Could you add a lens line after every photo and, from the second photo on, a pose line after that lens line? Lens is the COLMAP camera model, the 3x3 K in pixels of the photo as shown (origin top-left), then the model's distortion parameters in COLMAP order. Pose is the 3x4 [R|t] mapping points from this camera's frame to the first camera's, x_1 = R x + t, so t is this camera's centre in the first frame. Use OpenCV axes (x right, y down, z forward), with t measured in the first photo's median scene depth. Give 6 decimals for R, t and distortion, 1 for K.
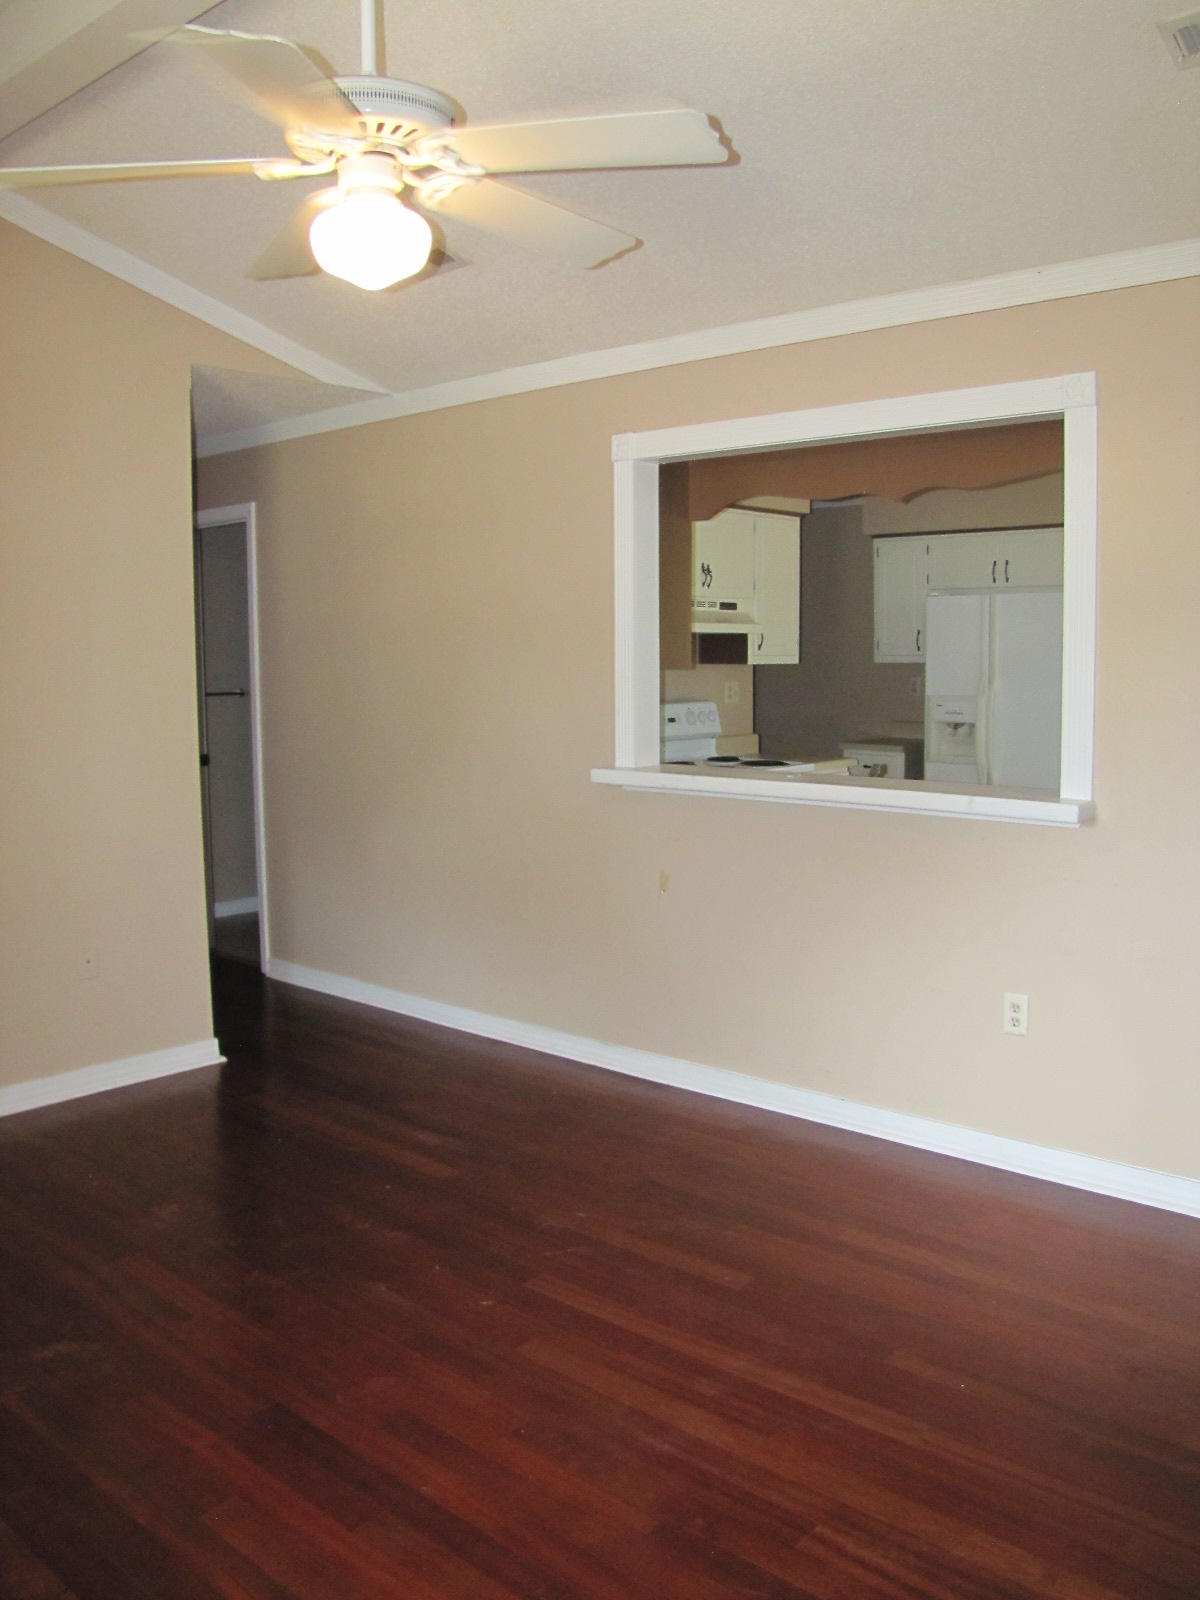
lens RADIAL K [[1352.2, 0, 590.0], [0, 1352.2, 798.5], [0, 0, 1]] dist [-0.066605, -0.005027]
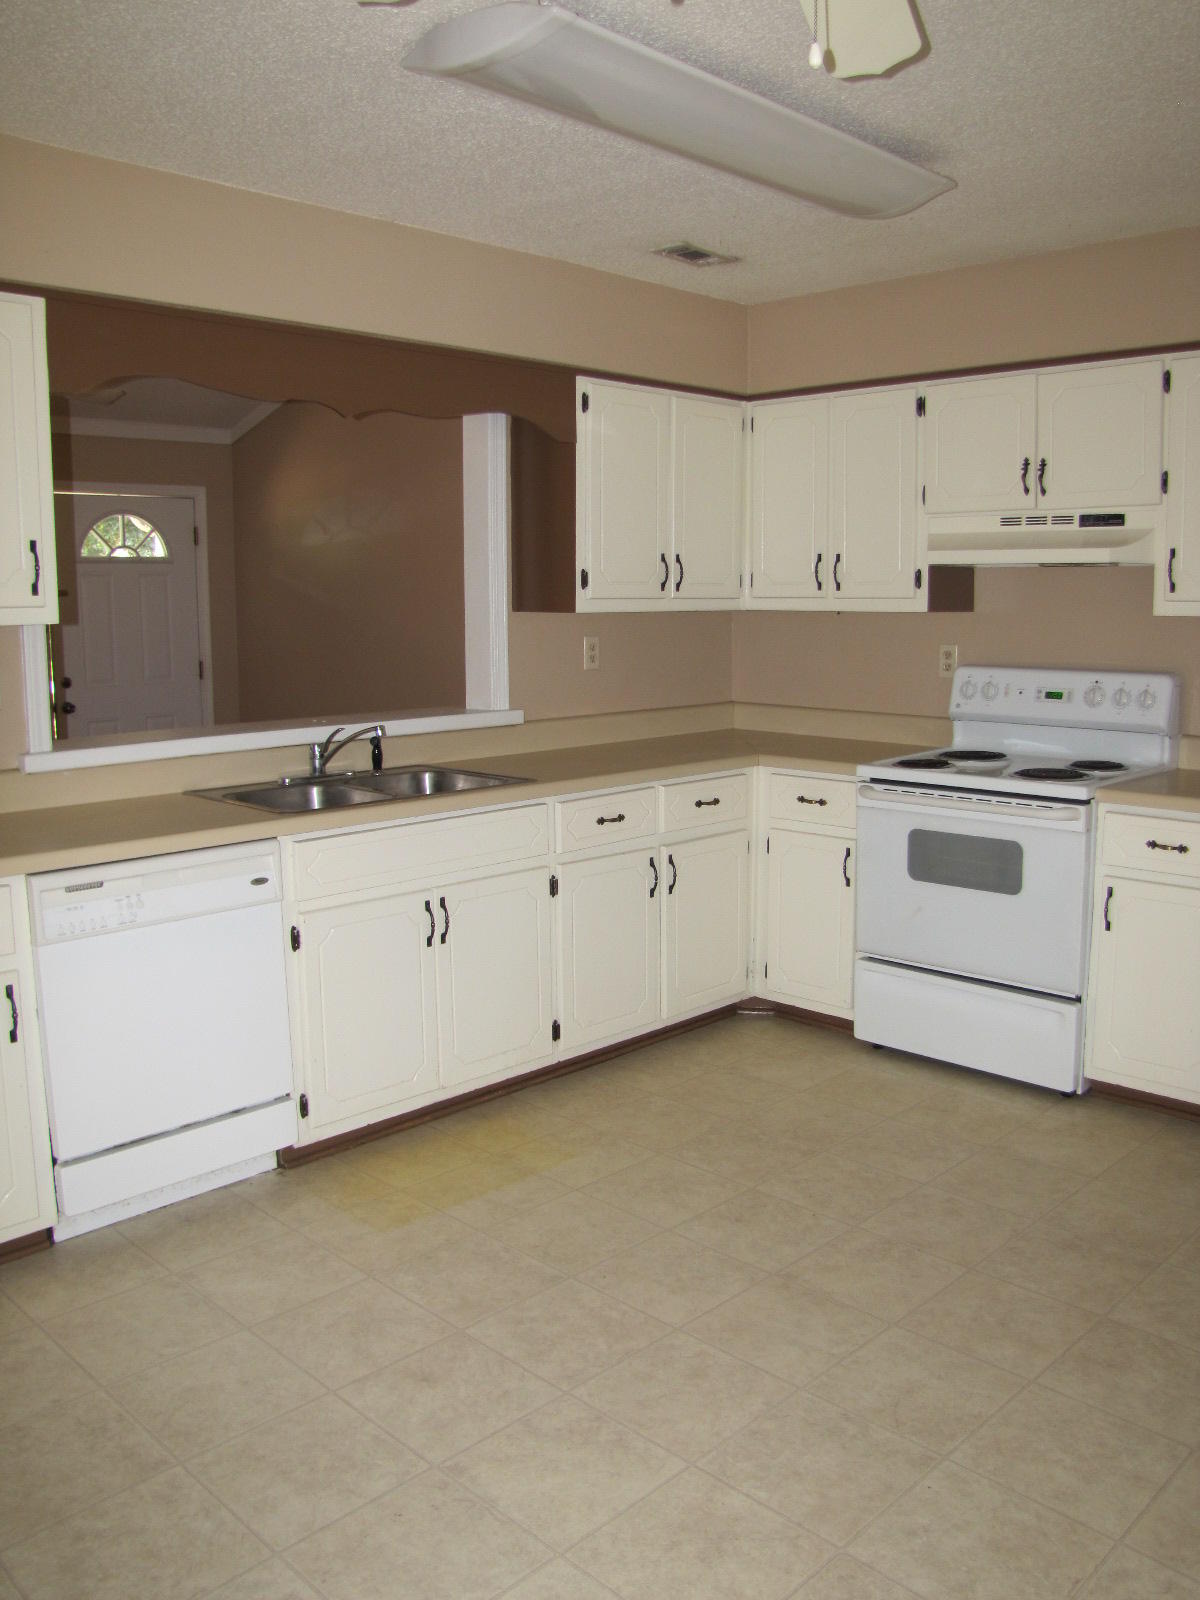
lens RADIAL K [[1352.2, 0, 596.1], [0, 1352.2, 800.4], [0, 0, 1]] dist [-0.066605, -0.005027]
pose [[-0.048697, 0.160332, -0.985861, 0.703031], [-0.102236, 0.981048, 0.164599, -0.089070], [0.993567, 0.108806, -0.031382, 0.764102]]
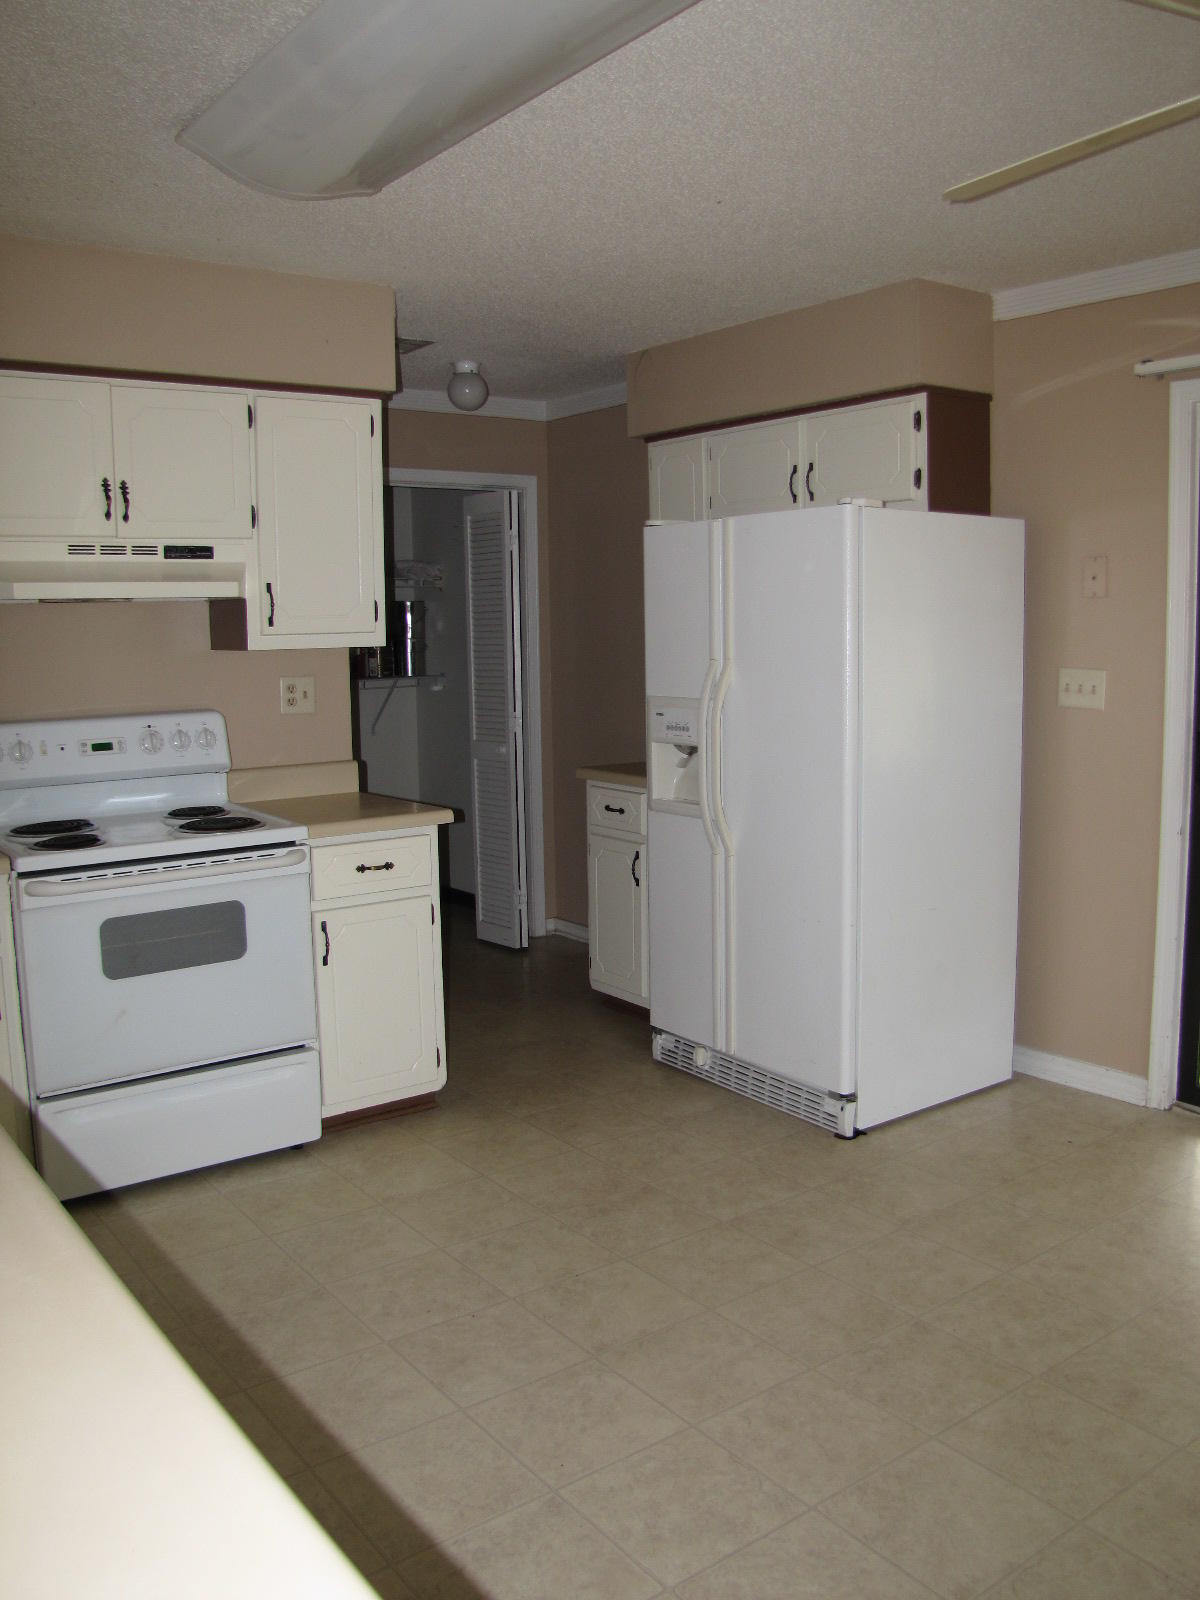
lens RADIAL K [[1416.6, 0, 599.6], [0, 1416.6, 791.0], [0, 0, 1]] dist [-0.059300, 0.027919]
pose [[0.981186, 0.013632, -0.192581, 0.376605], [-0.010459, 0.999792, 0.017484, -0.049418], [0.192779, -0.015141, 0.981125, 0.414275]]
